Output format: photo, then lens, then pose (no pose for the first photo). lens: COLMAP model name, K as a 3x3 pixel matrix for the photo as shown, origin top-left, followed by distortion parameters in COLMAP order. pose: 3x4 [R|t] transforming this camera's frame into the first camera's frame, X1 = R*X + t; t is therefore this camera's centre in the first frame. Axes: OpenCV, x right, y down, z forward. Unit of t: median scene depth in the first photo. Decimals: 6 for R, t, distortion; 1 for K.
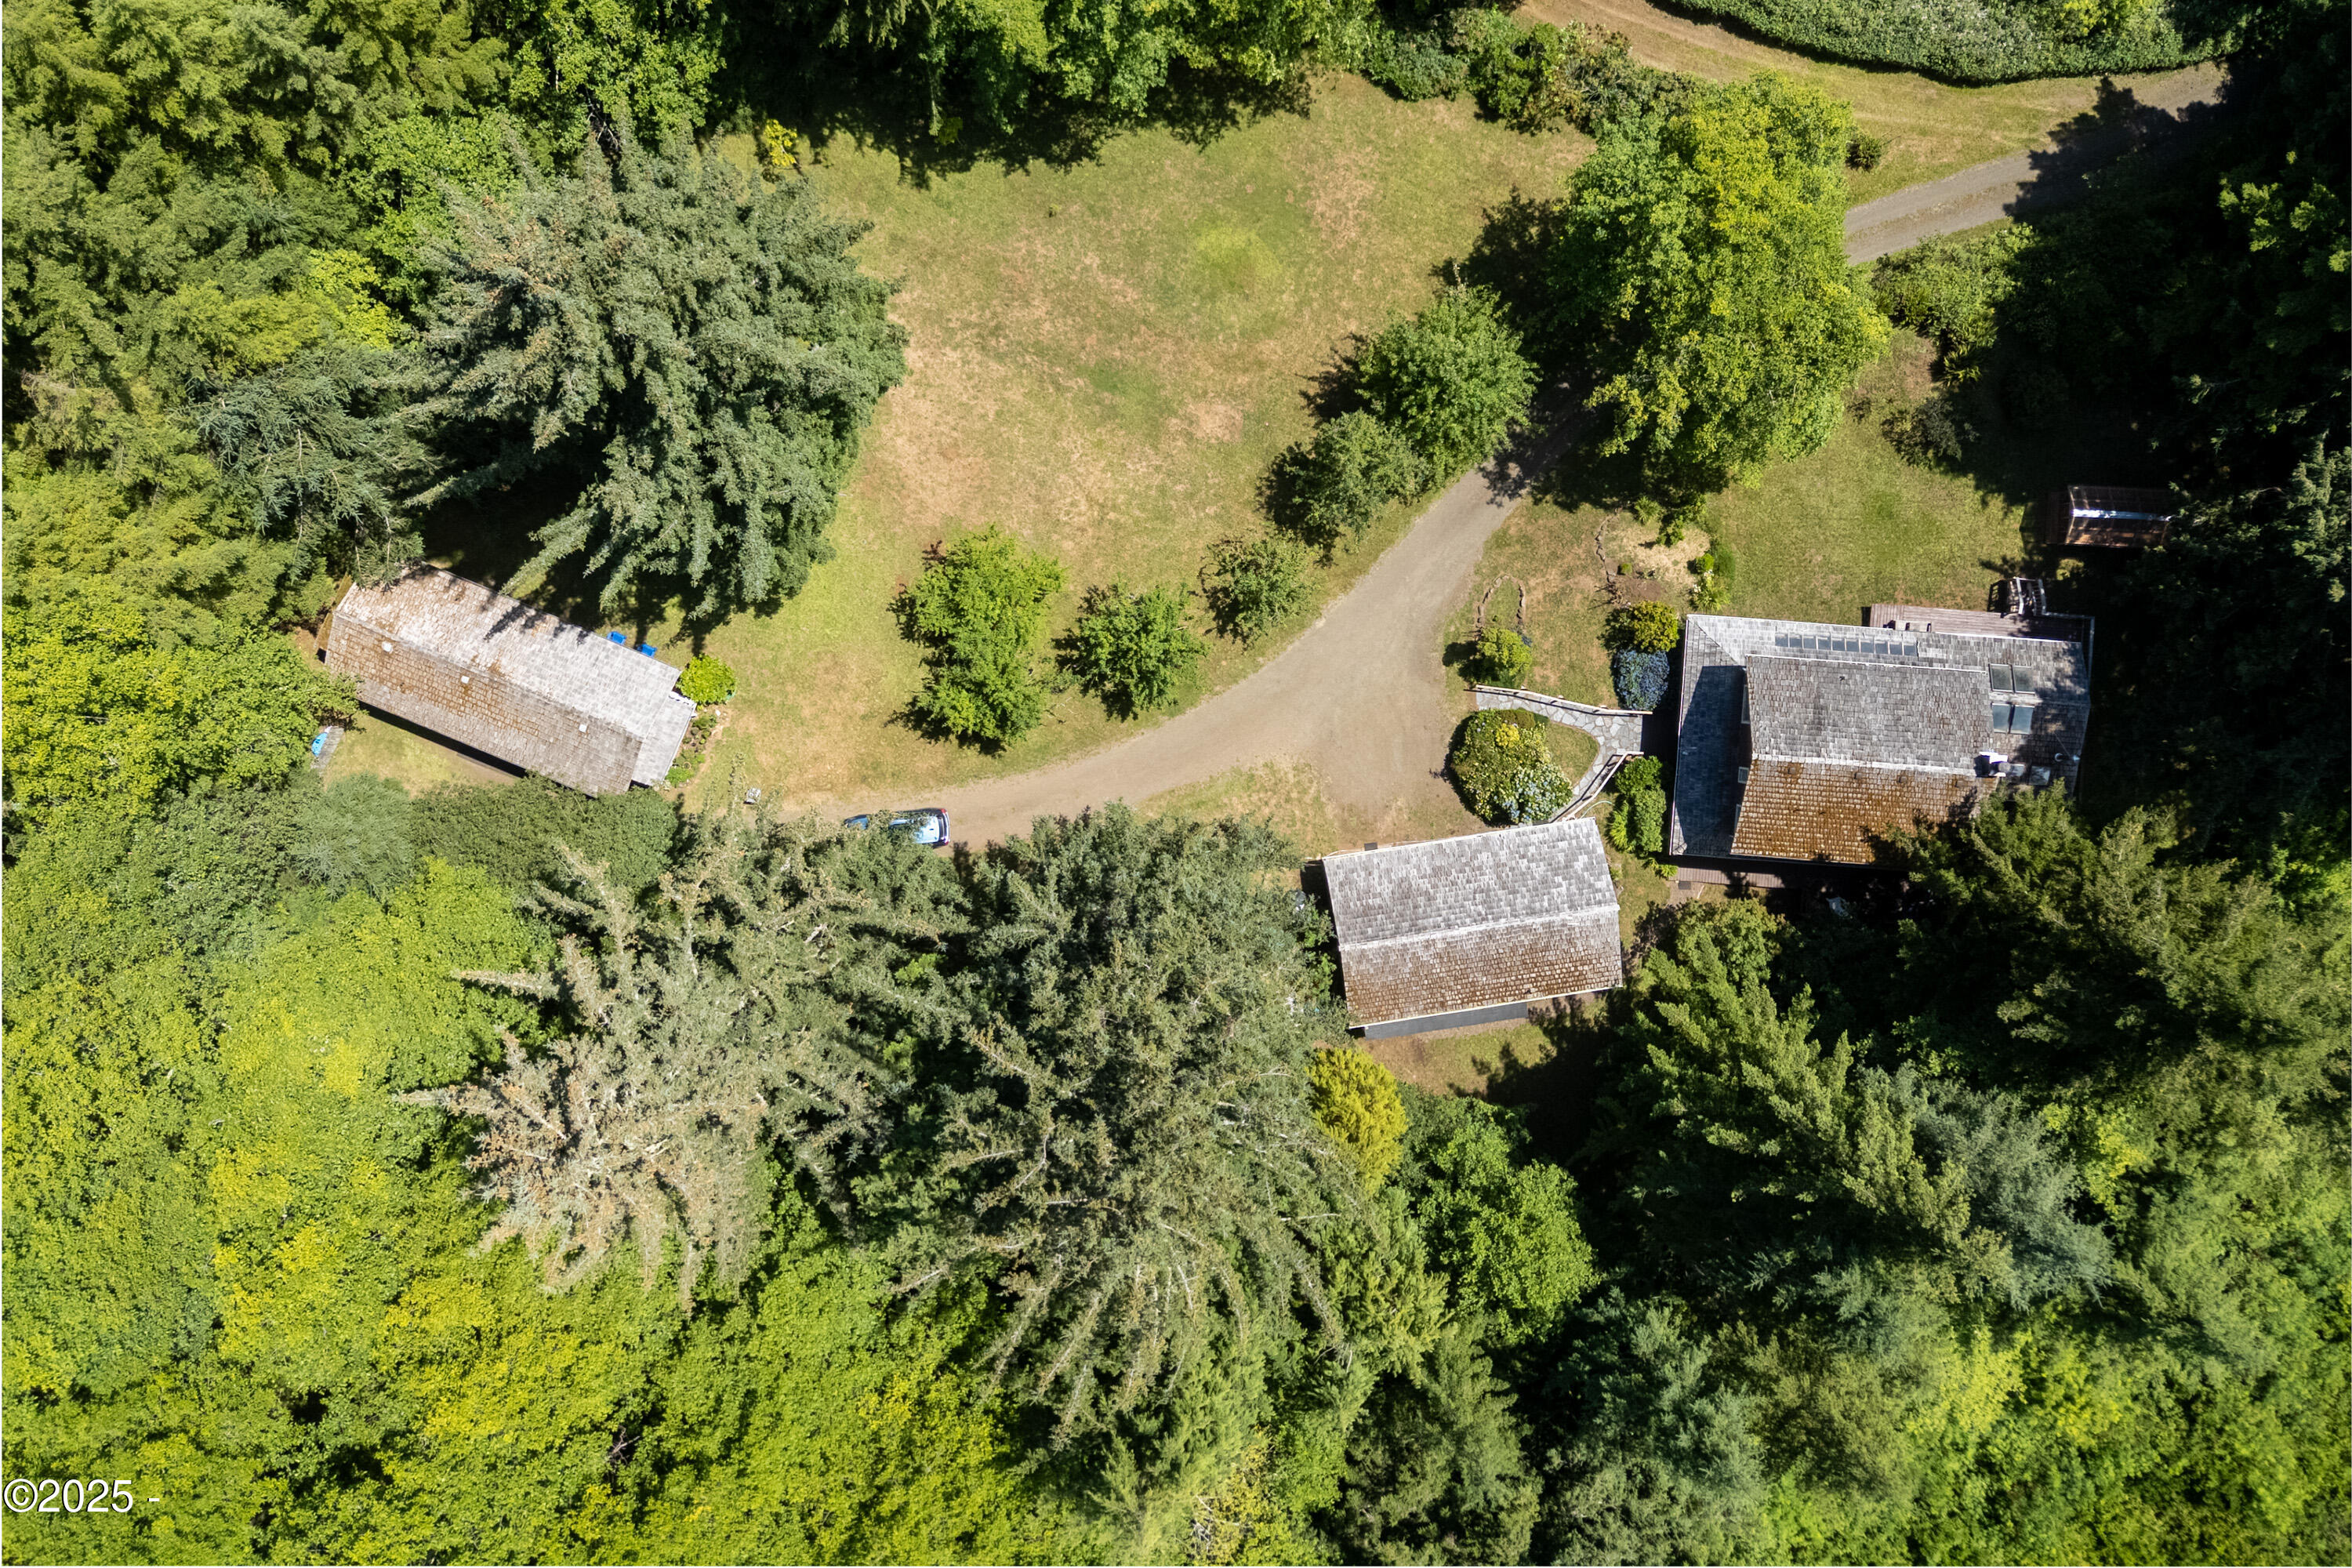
lens RADIAL K [[1632.6, 0, 1176.0], [0, 1632.6, 784.0], [0, 0, 1]] dist [0.005185, -0.005094]
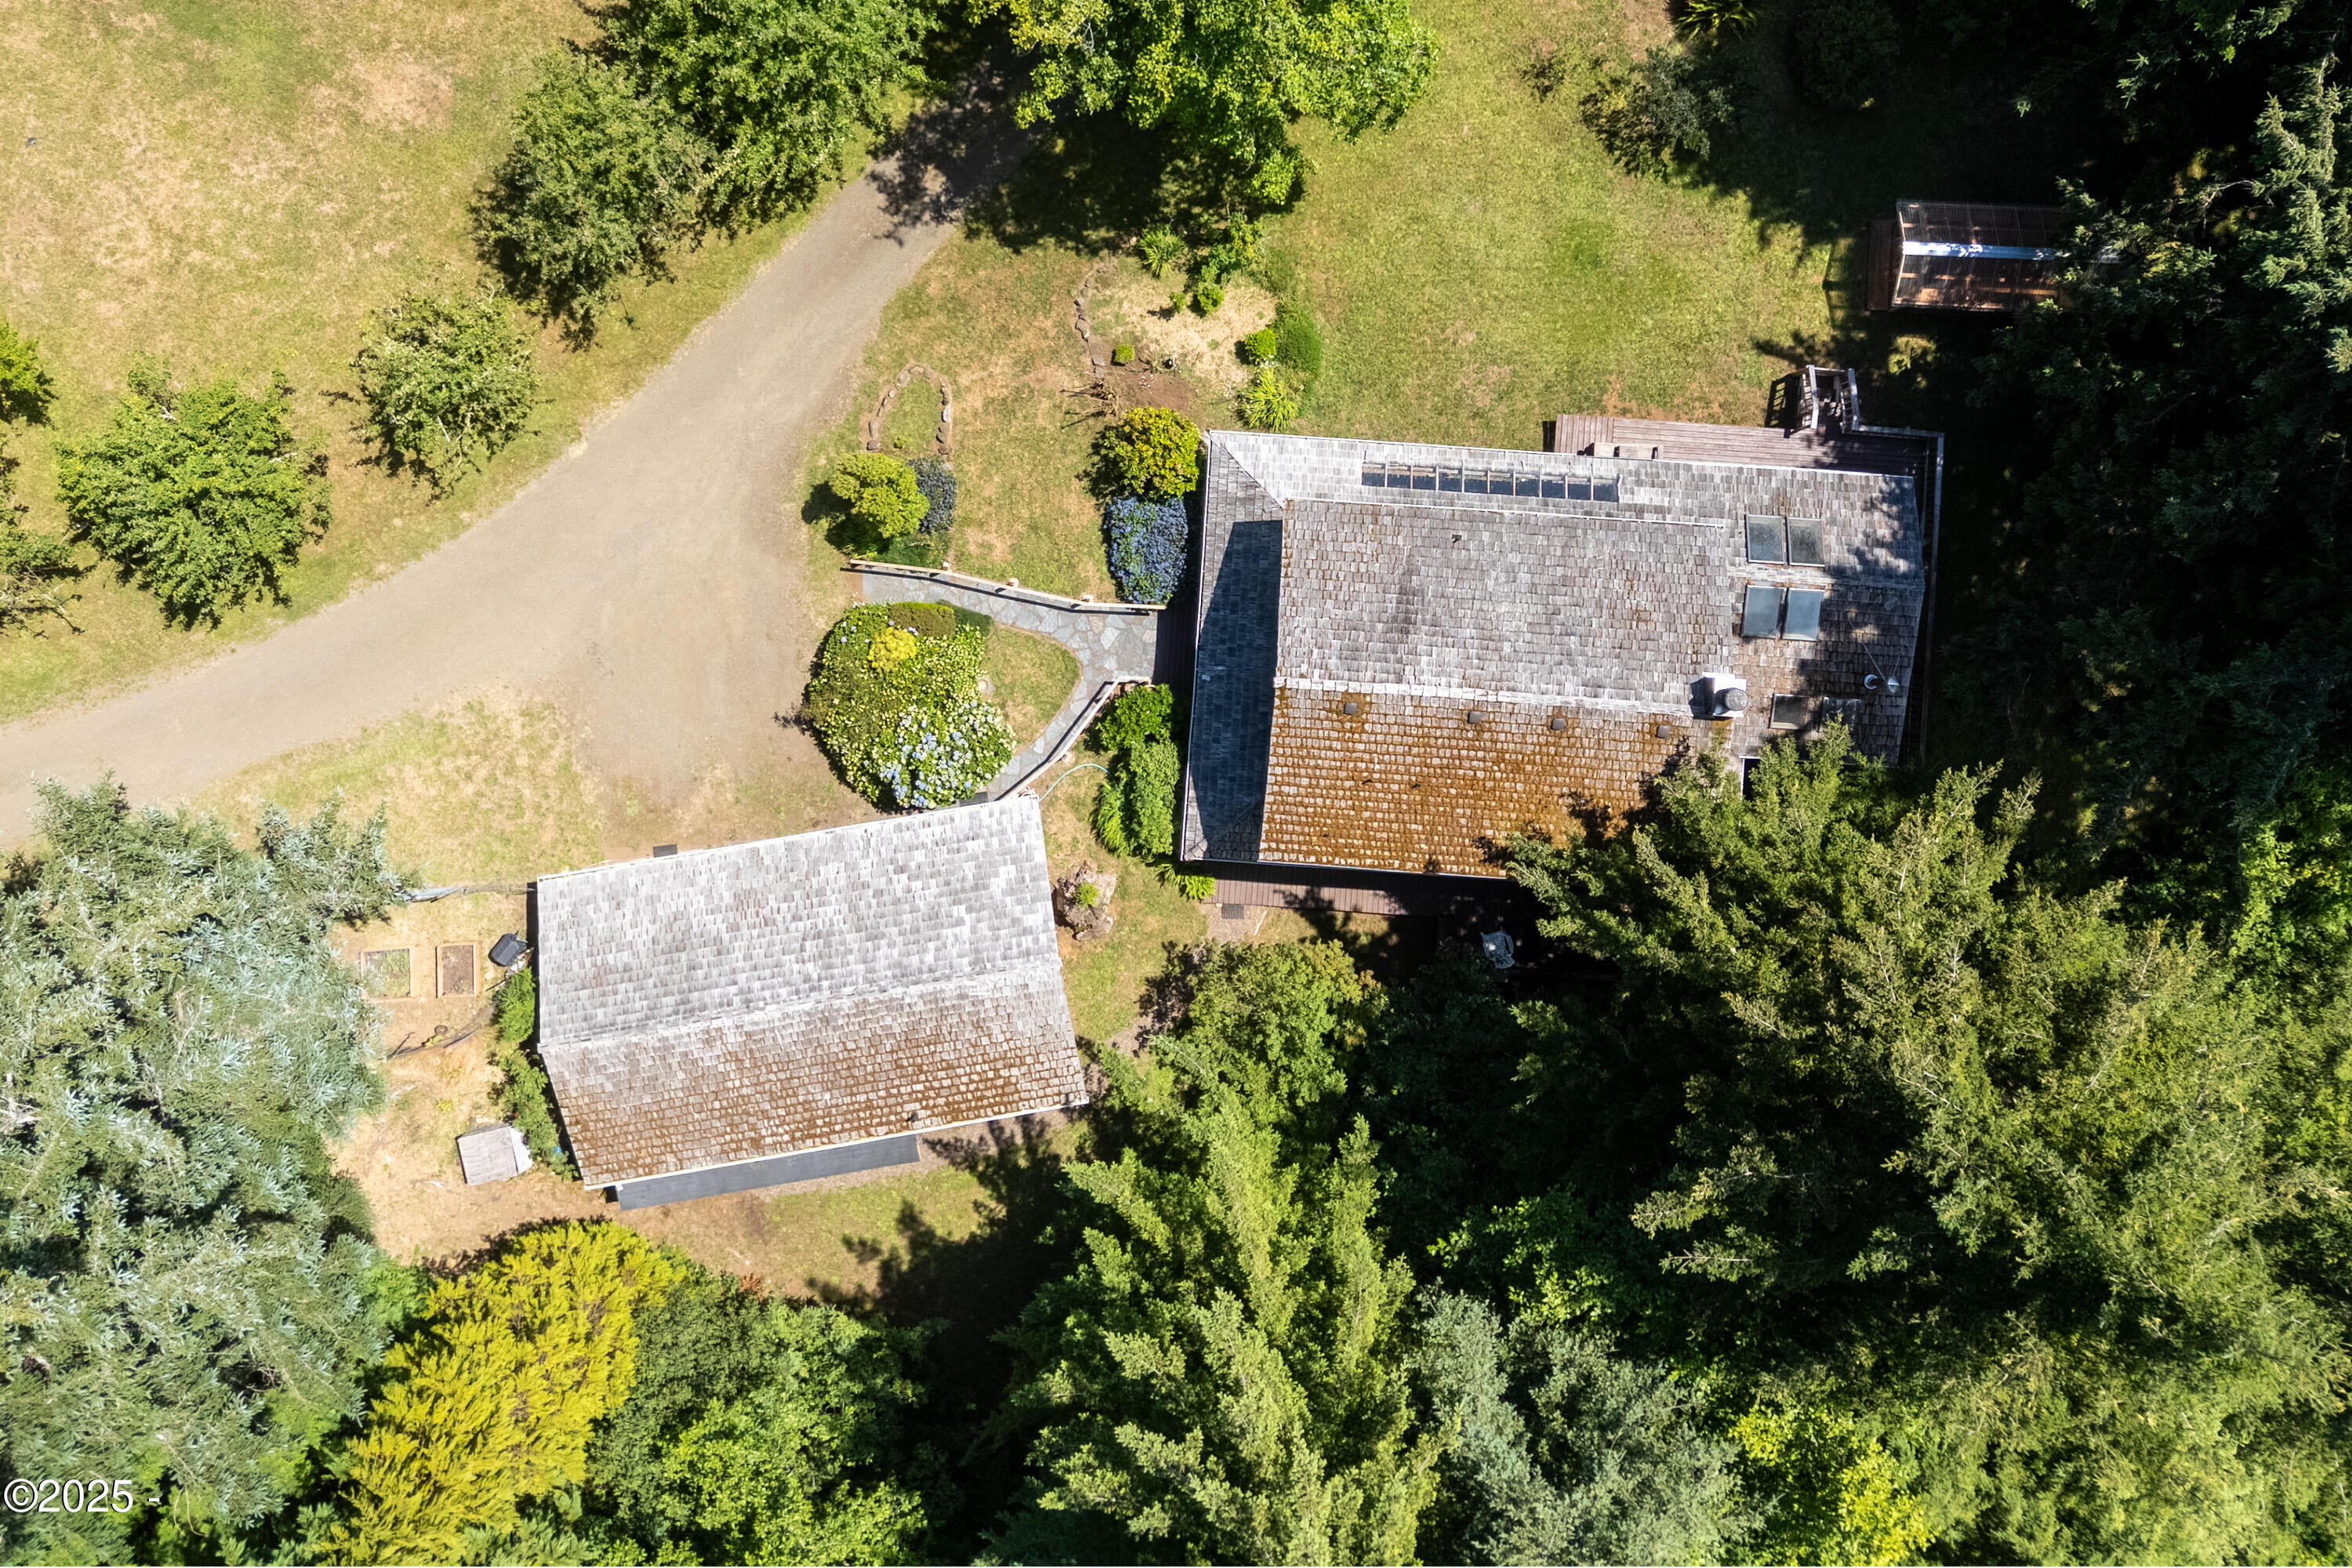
lens RADIAL K [[1757.9, 0, 1266.8], [0, 1757.9, 685.2], [0, 0, 1]] dist [0.080841, -0.080783]
pose [[0.999737, -0.006980, 0.021839, 0.320047], [0.007429, 0.999762, -0.020525, -0.004168], [-0.021690, 0.020682, 0.999551, 0.401019]]
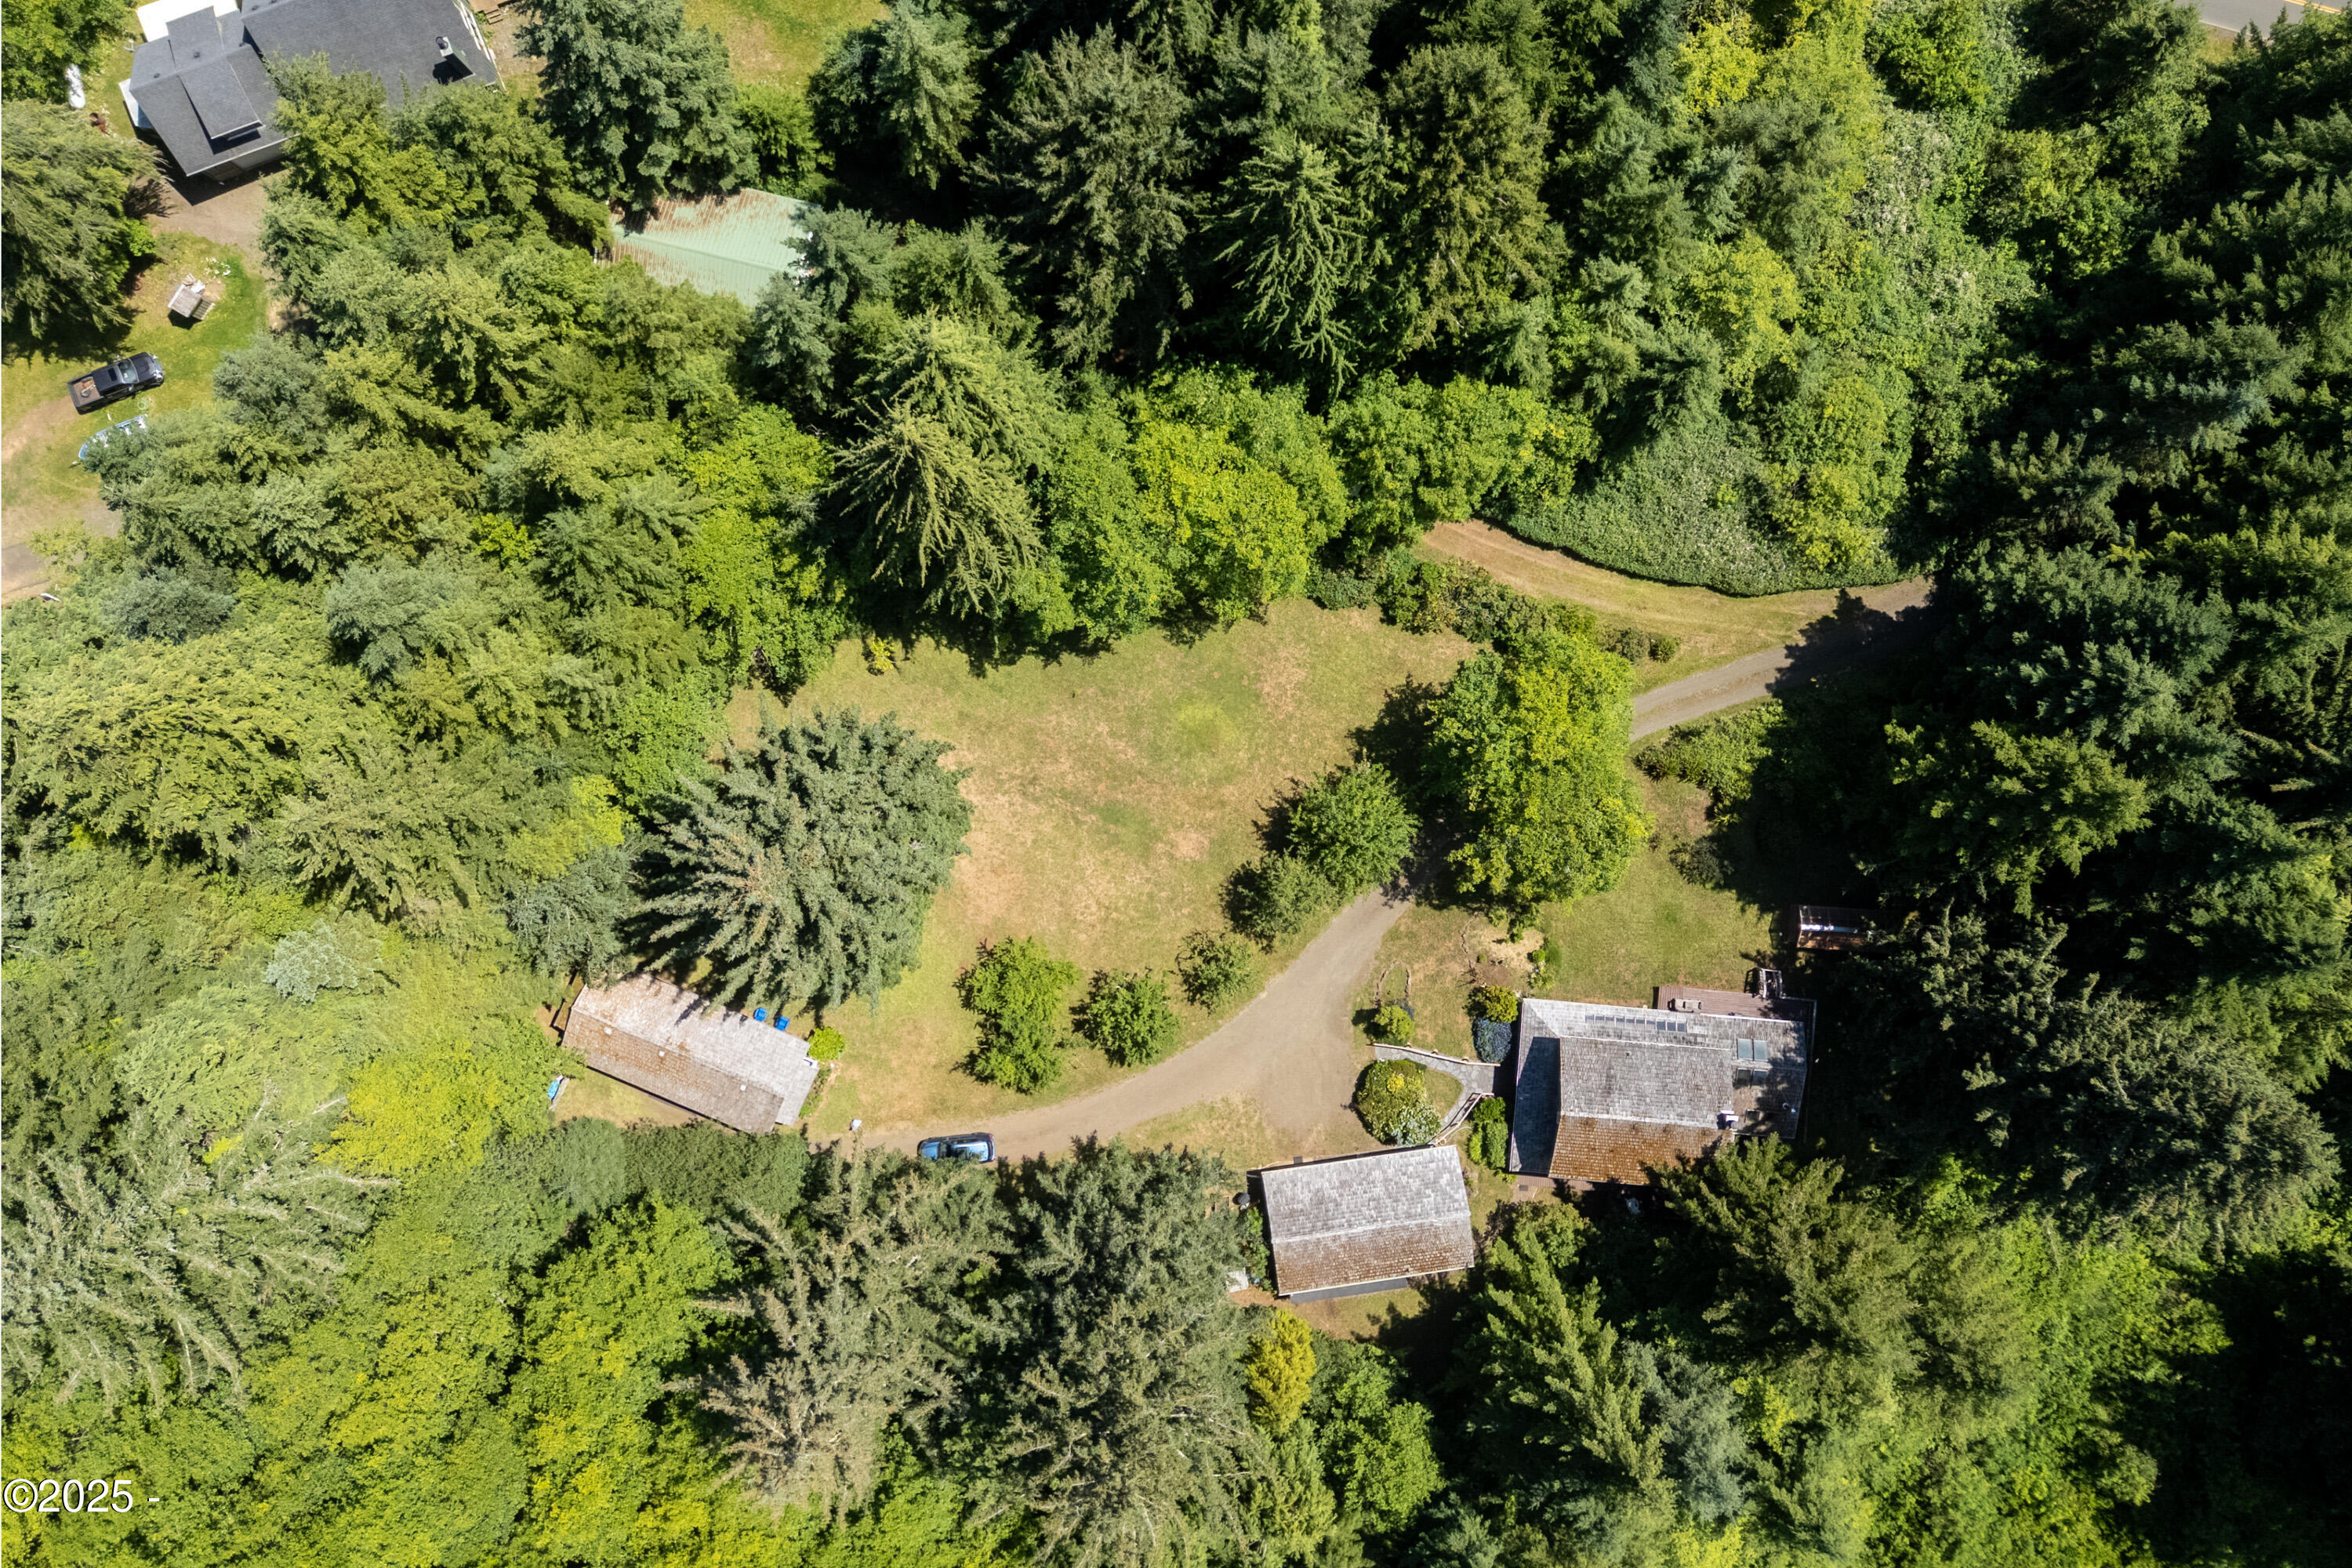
lens RADIAL K [[1710.6, 0, 1187.3], [0, 1710.6, 781.0], [0, 0, 1]] dist [0.032592, -0.090424]
pose [[0.999924, 0.011767, 0.003784, 0.016669], [-0.011684, 0.999708, -0.021155, -0.257090], [-0.004031, 0.021109, 0.999769, -0.476271]]
